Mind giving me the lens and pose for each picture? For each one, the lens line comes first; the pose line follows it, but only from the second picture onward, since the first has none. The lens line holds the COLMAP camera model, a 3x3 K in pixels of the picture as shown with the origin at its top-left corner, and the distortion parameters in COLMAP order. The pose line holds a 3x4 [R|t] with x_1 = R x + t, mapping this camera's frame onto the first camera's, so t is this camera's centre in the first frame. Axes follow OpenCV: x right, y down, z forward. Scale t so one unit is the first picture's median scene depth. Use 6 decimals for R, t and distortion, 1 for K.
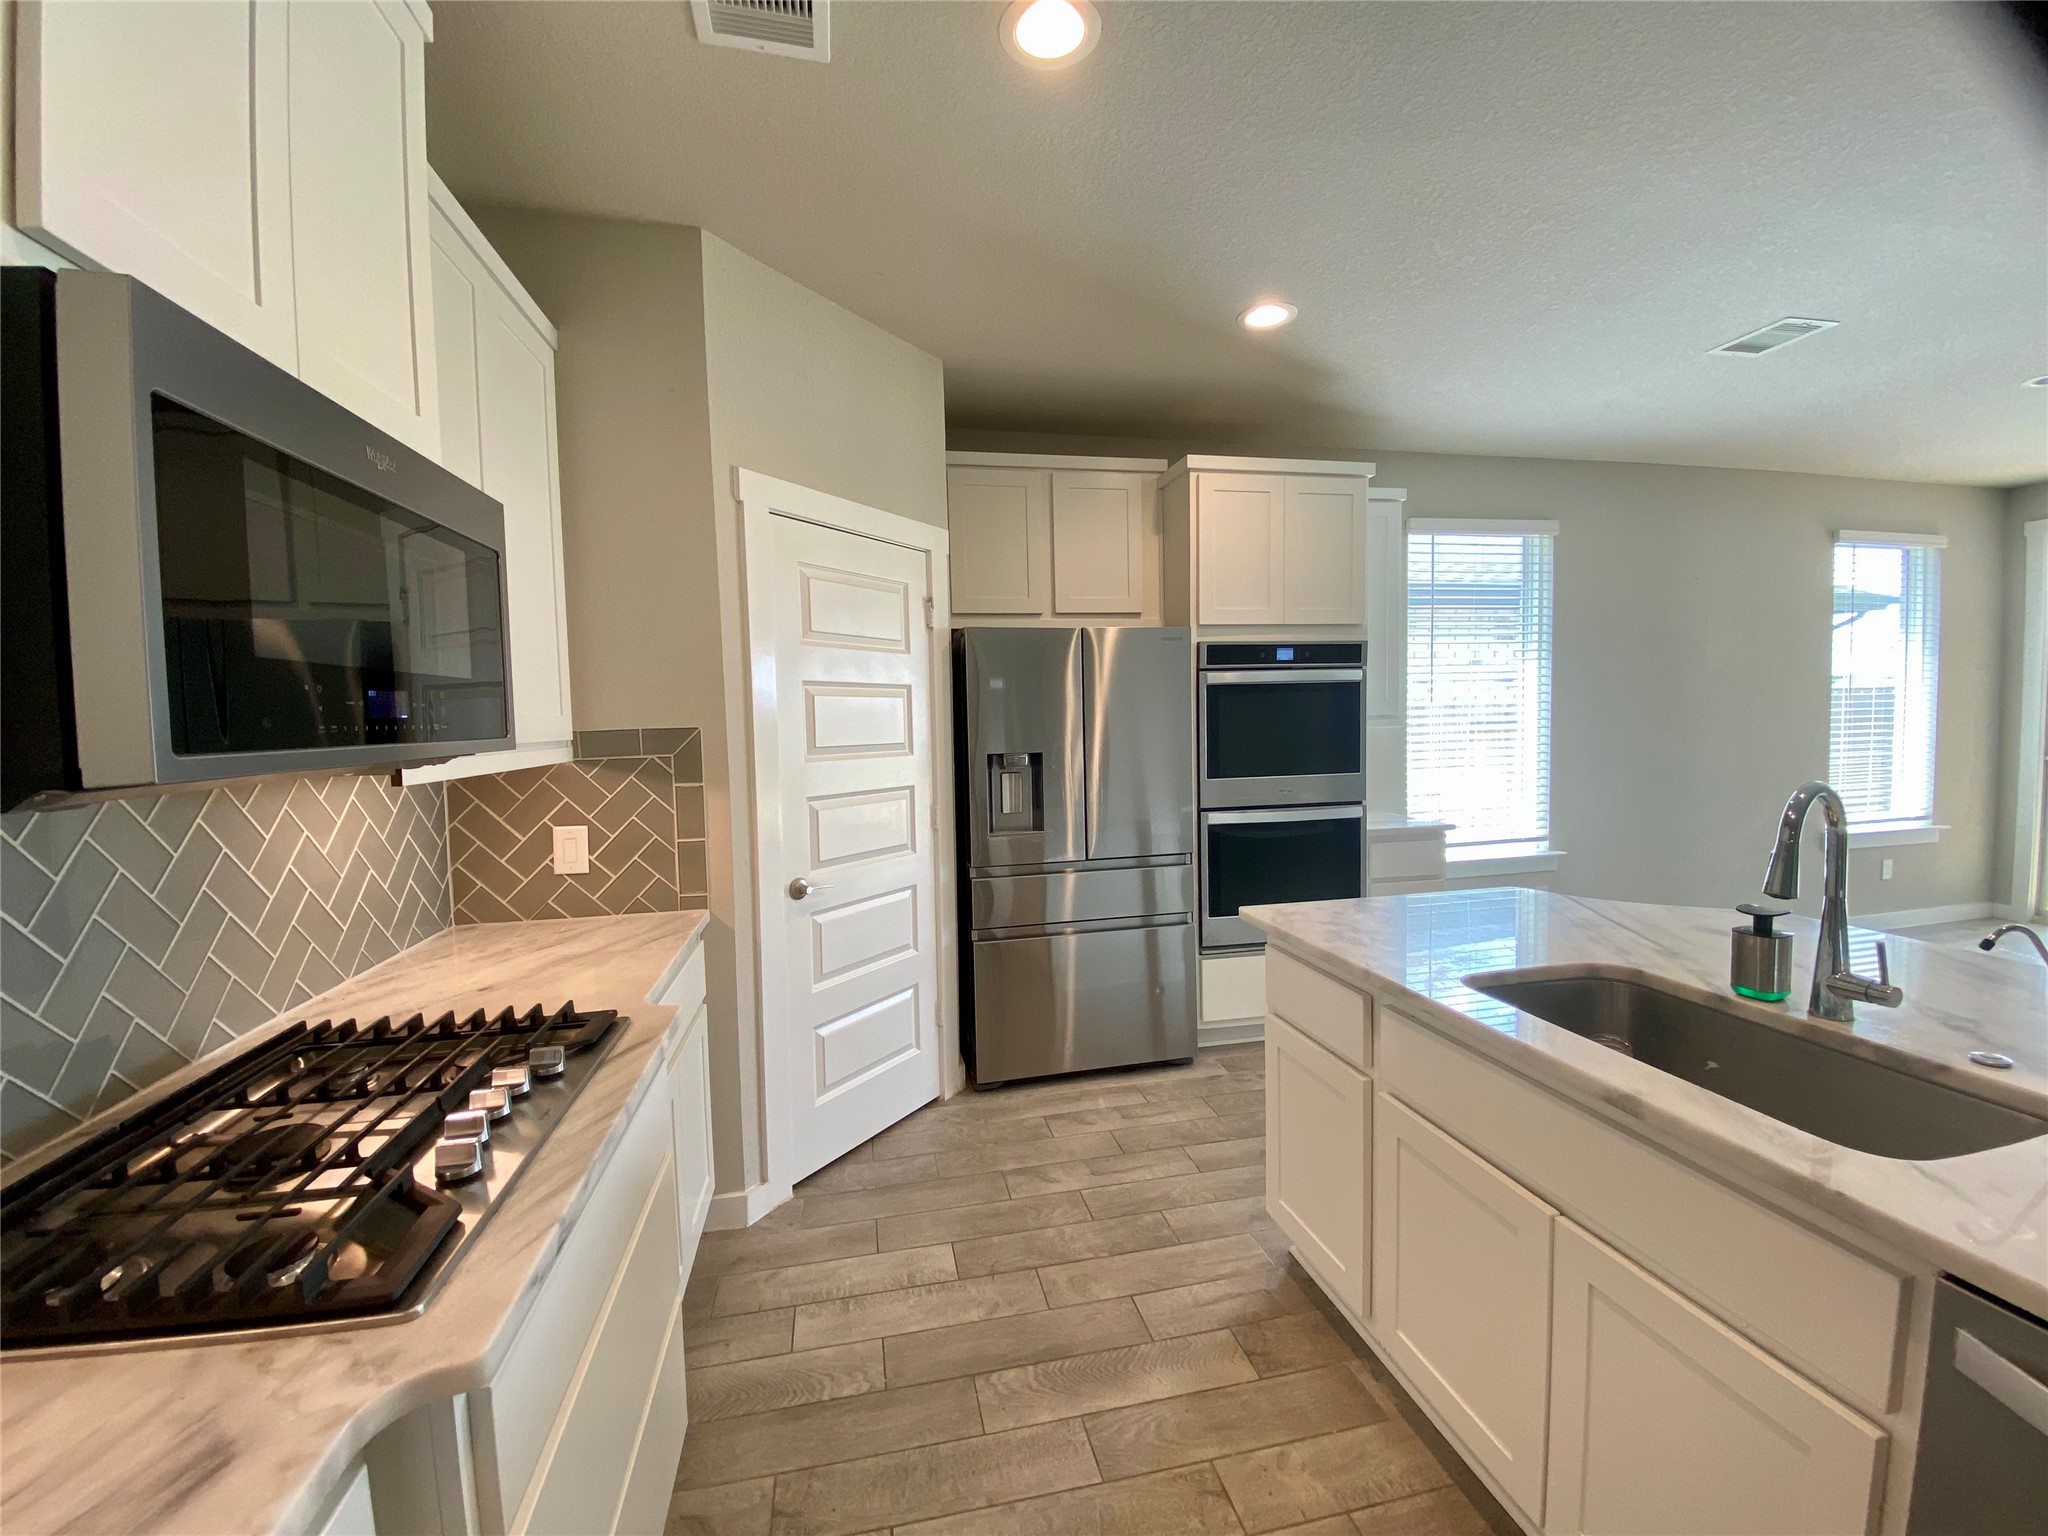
lens RADIAL K [[824.4, 0, 1024.0], [0, 824.4, 768.0], [0, 0, 1]] dist [0.045072, -0.036199]
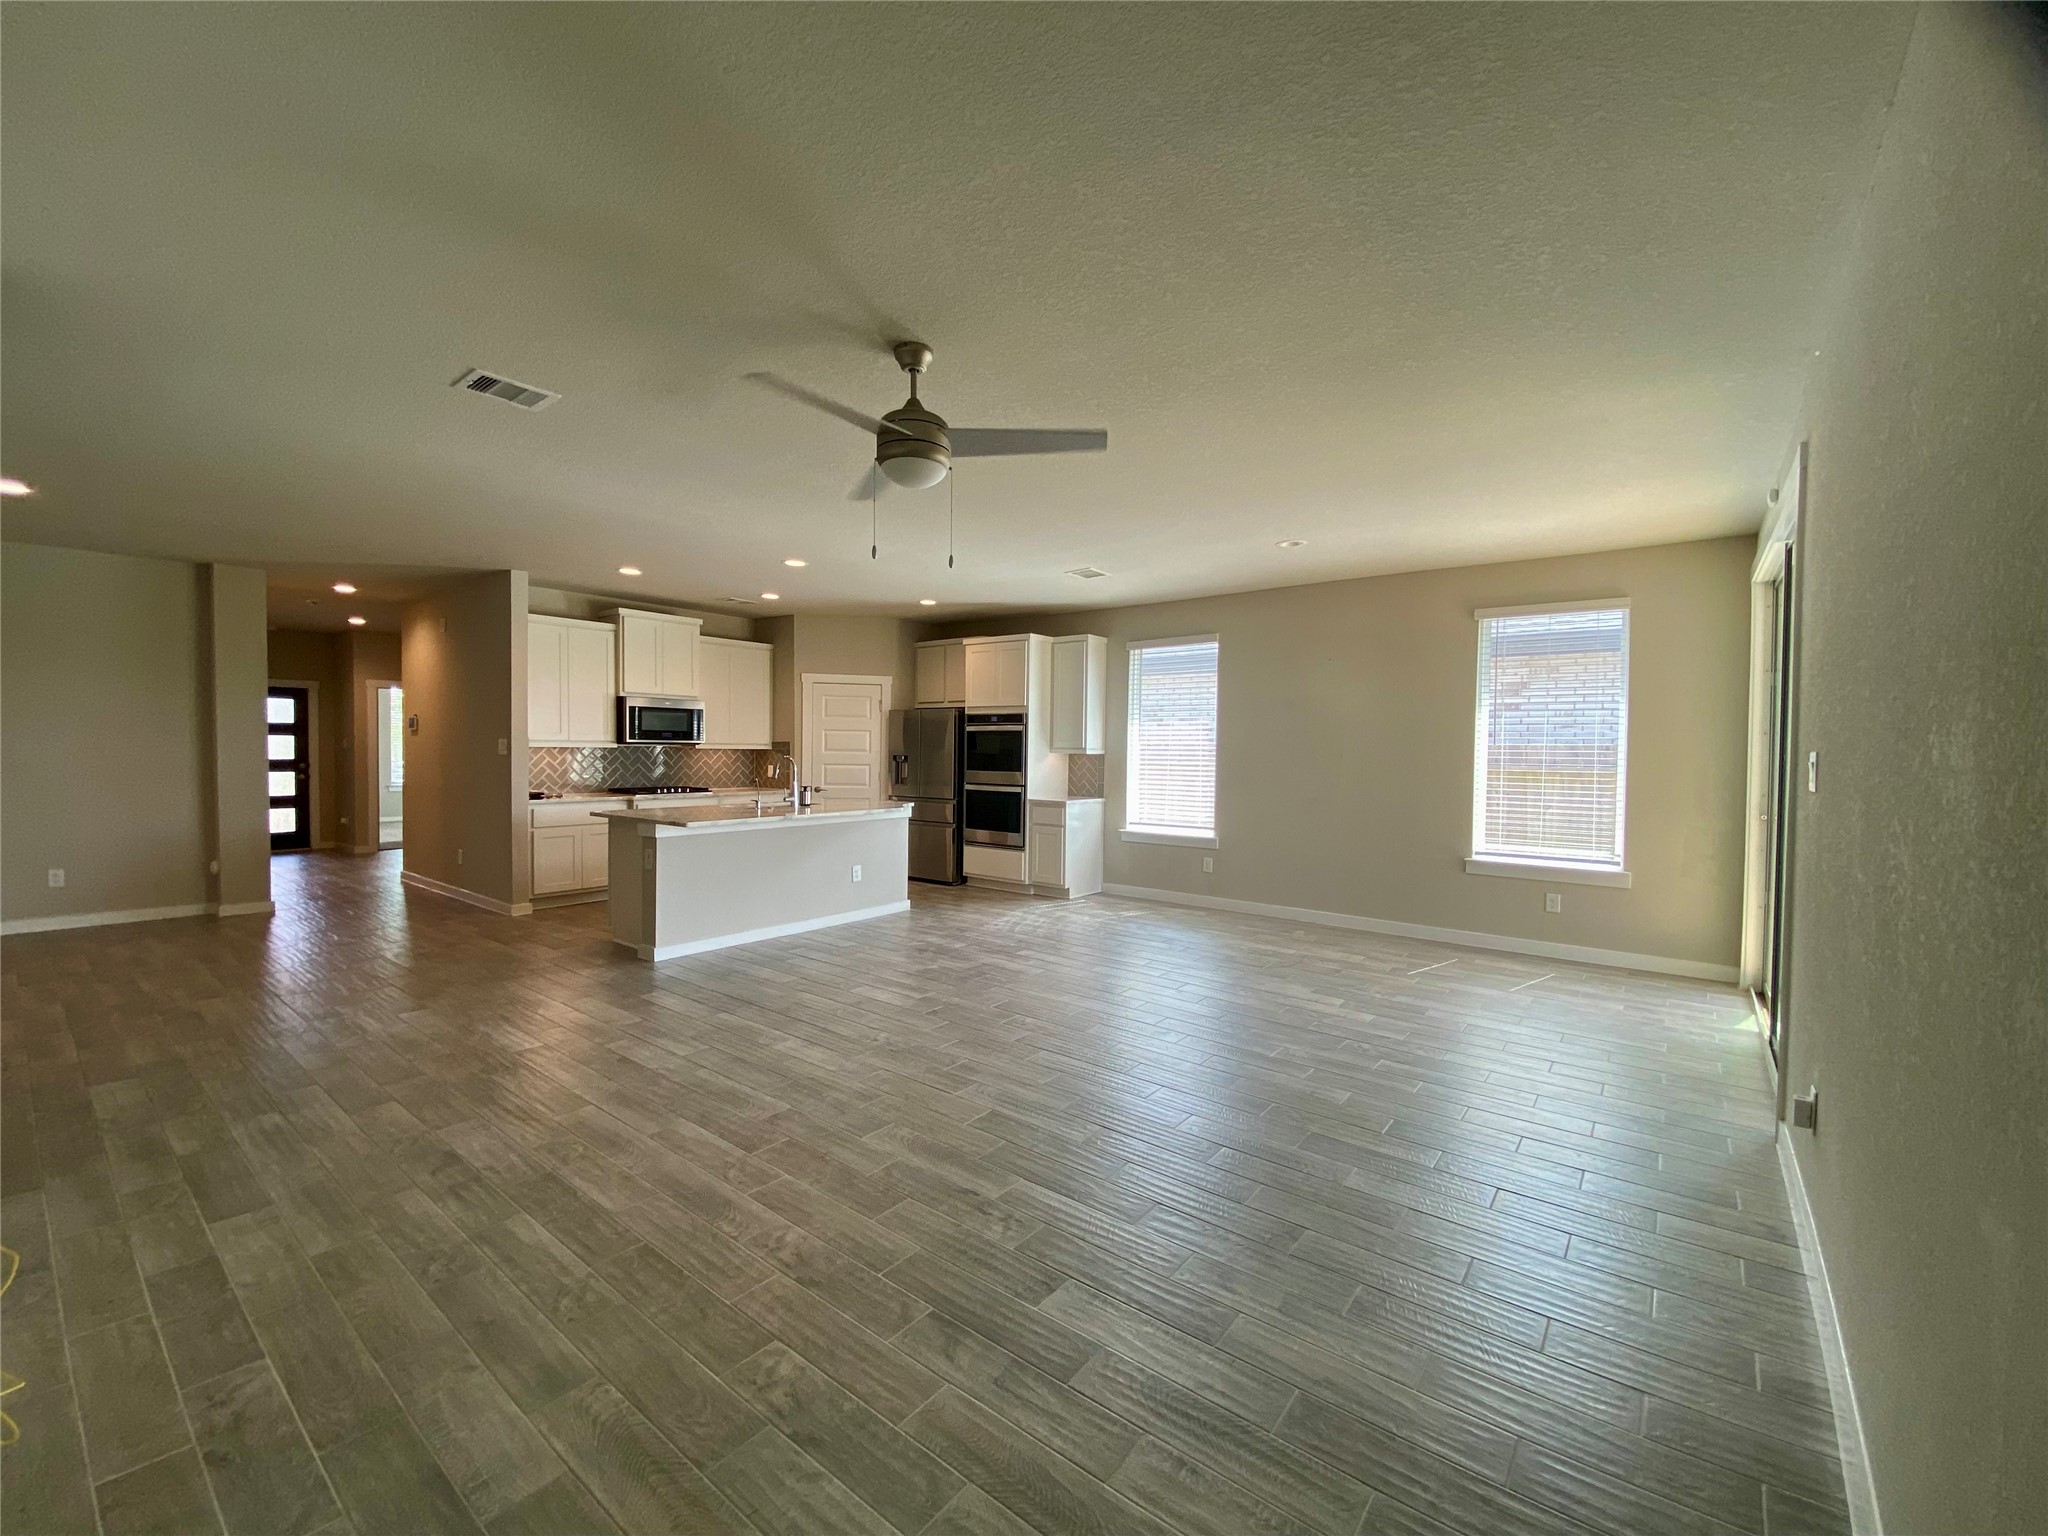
lens RADIAL K [[824.4, 0, 1024.0], [0, 824.4, 768.0], [0, 0, 1]] dist [0.045072, -0.036199]
pose [[0.638470, 0.047939, -0.768152, 2.945265], [-0.075160, 0.997171, -0.000239, -0.007569], [0.765968, 0.057886, 0.640268, -0.551687]]
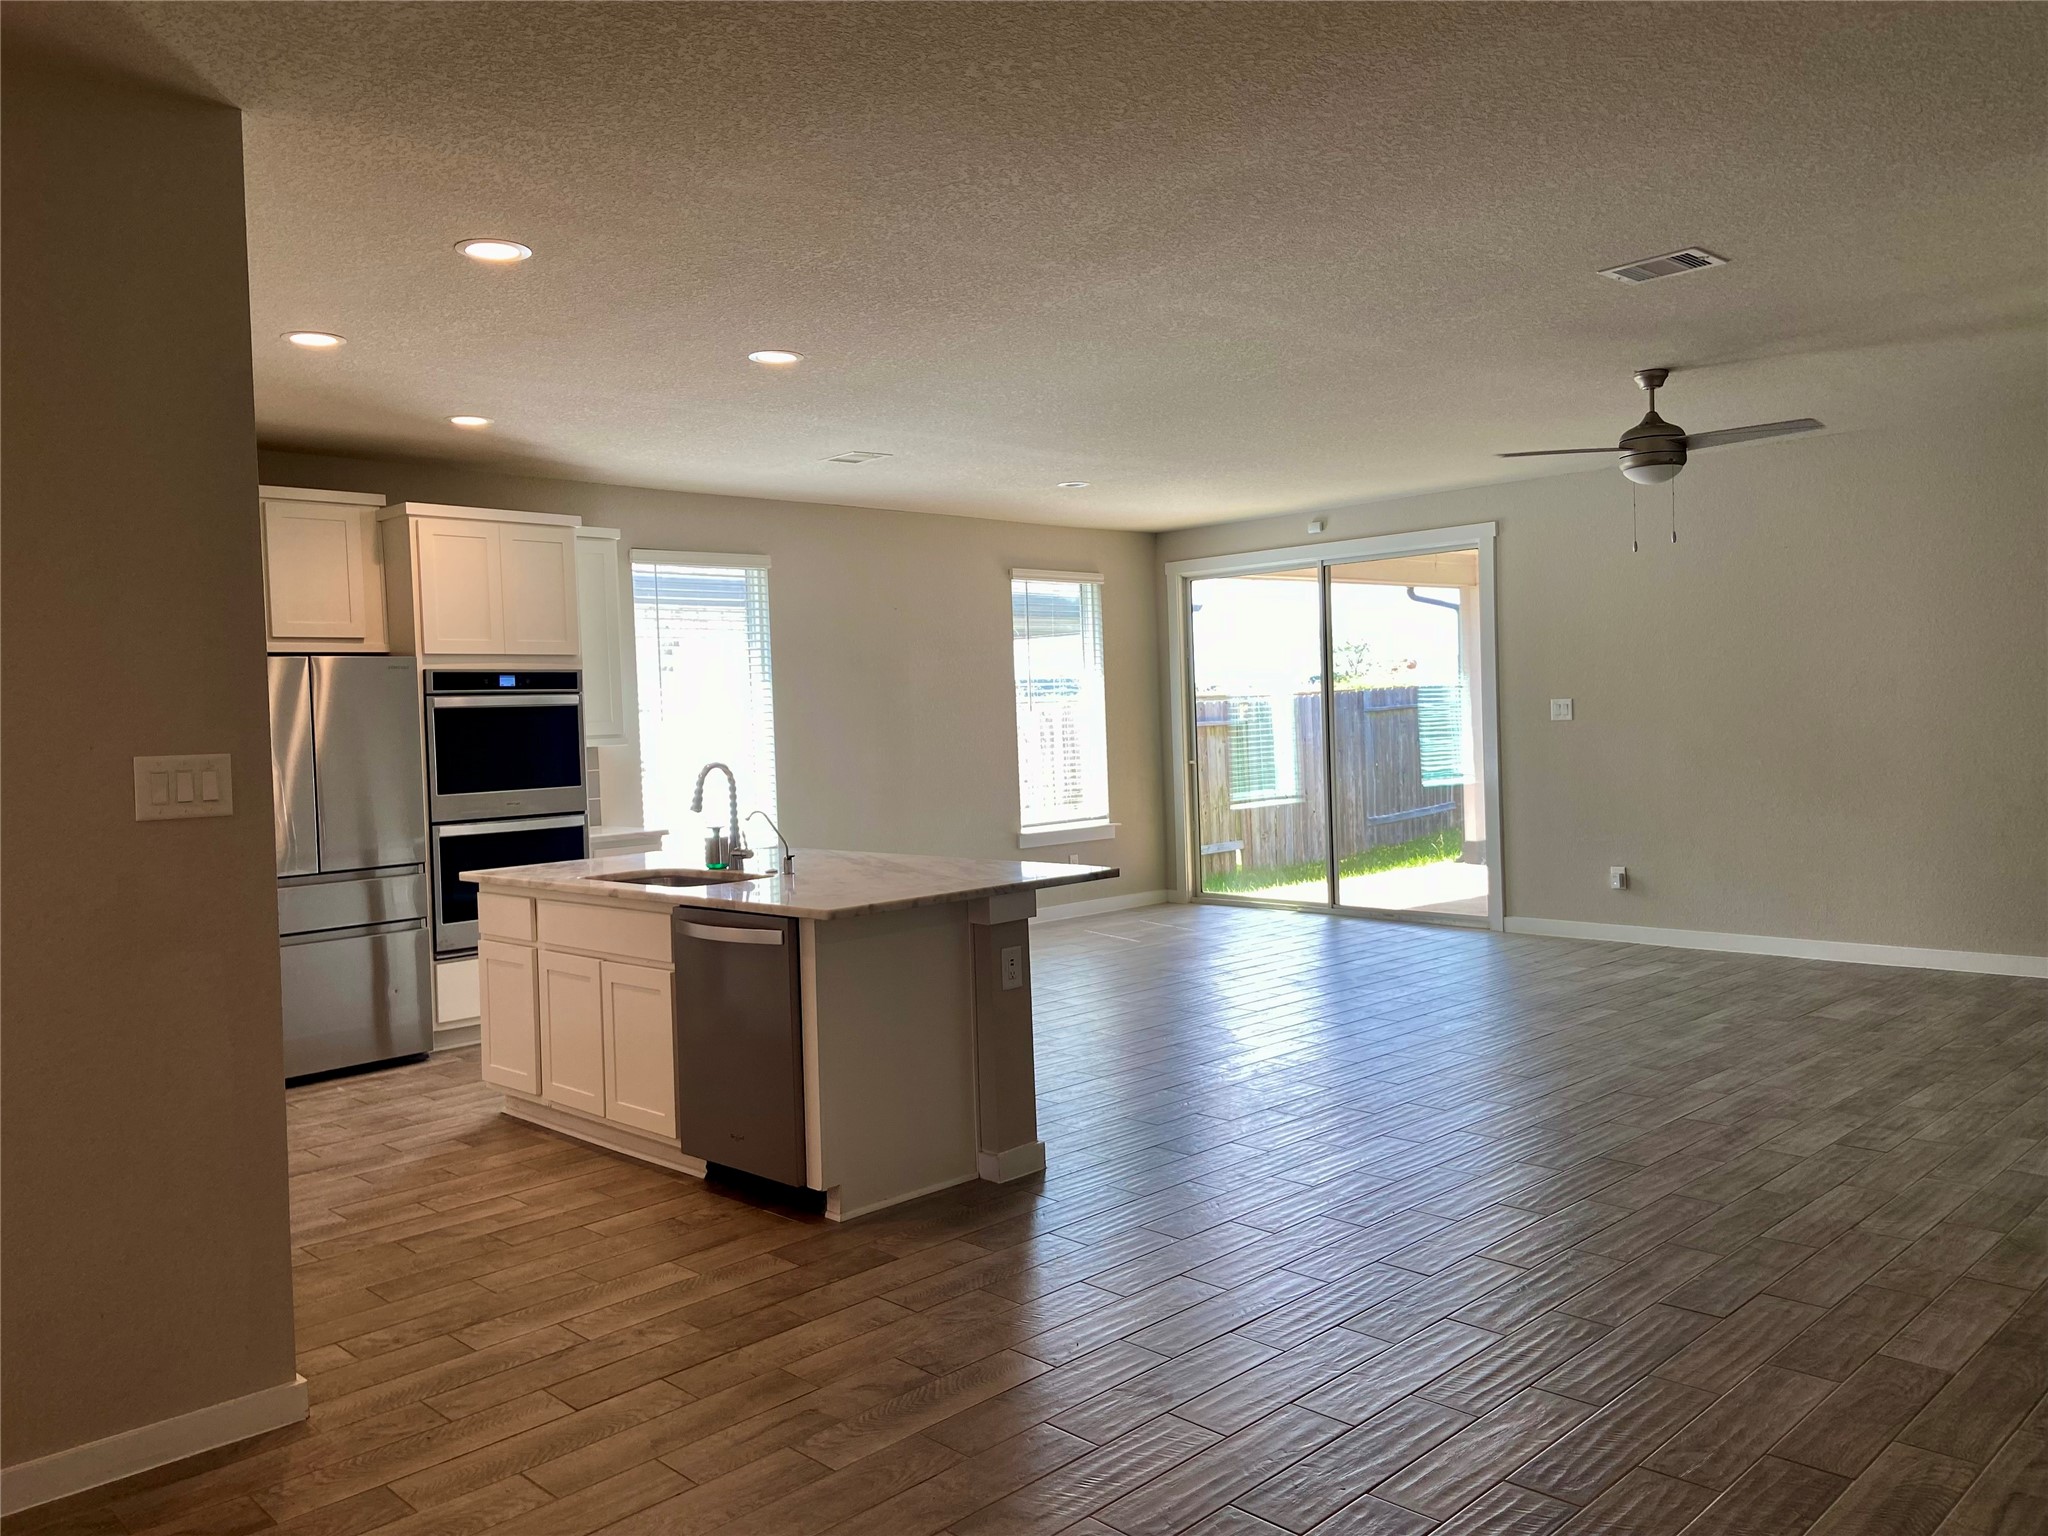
lens RADIAL K [[1548.5, 0, 1011.4], [0, 1548.5, 738.8], [0, 0, 1]] dist [0.091080, -0.103903]
pose [[0.847982, -0.015572, 0.529796, -0.308791], [0.049483, 0.997529, -0.049882, 0.108279], [-0.527710, 0.068515, 0.846657, -1.557666]]
